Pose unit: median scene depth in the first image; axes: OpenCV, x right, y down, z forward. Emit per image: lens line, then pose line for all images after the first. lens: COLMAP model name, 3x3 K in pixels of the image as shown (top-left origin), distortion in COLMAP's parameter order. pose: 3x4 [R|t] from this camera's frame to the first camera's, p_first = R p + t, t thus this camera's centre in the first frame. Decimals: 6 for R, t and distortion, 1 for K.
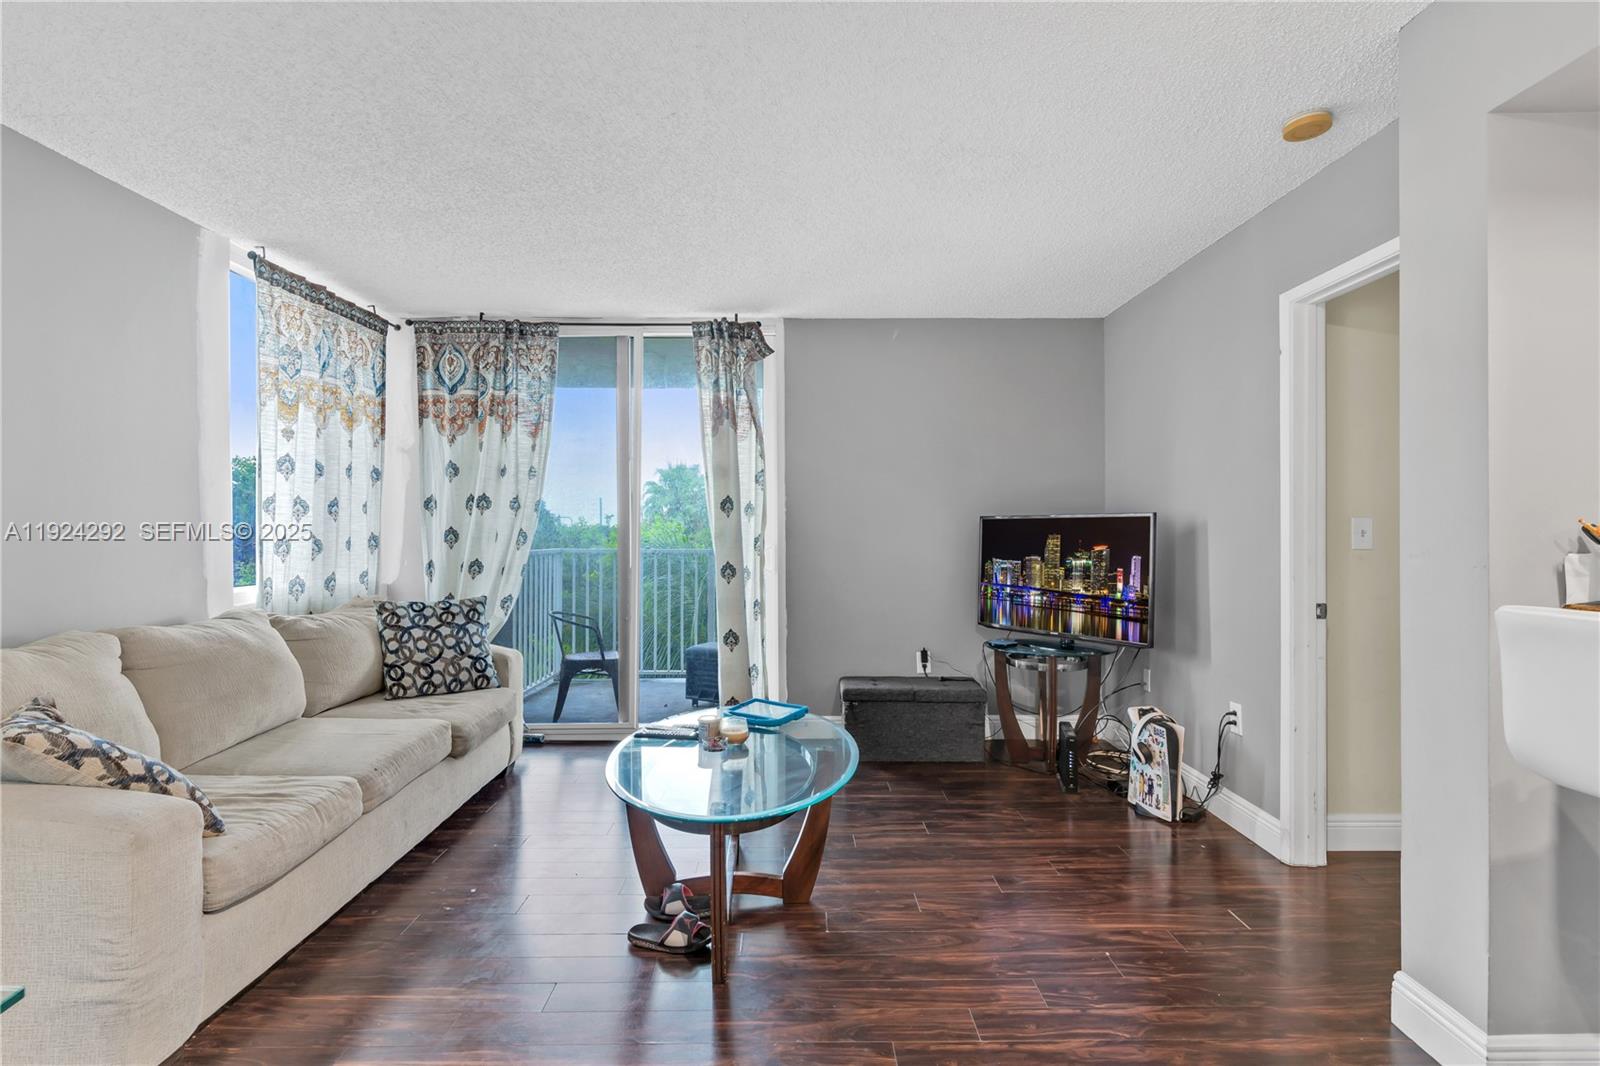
lens RADIAL K [[768.2, 0, 800.0], [0, 768.2, 533.0], [0, 0, 1]] dist [0.001457, 0.000269]
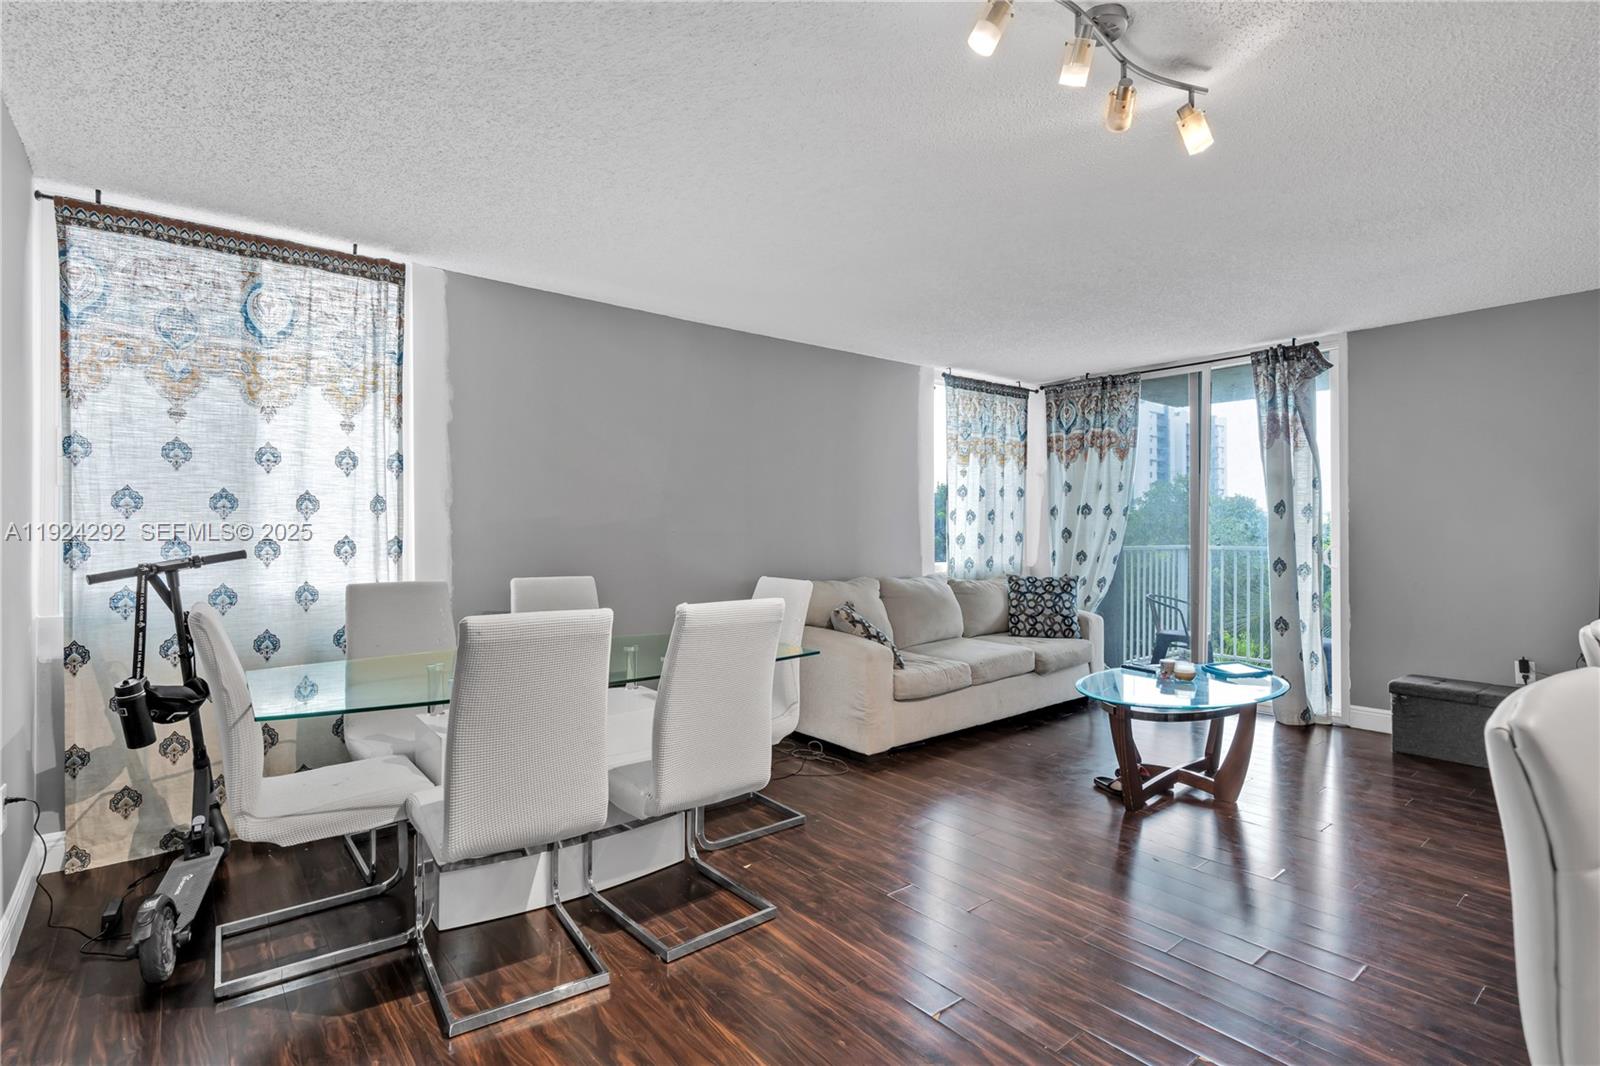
lens RADIAL K [[774.3, 0, 804.7], [0, 774.3, 525.6], [0, 0, 1]] dist [0.000439, -0.000630]
pose [[0.623536, -0.003392, -0.781788, 0.393693], [-0.001826, 0.999982, -0.005795, -0.002529], [0.781793, 0.005041, 0.623518, -0.294354]]
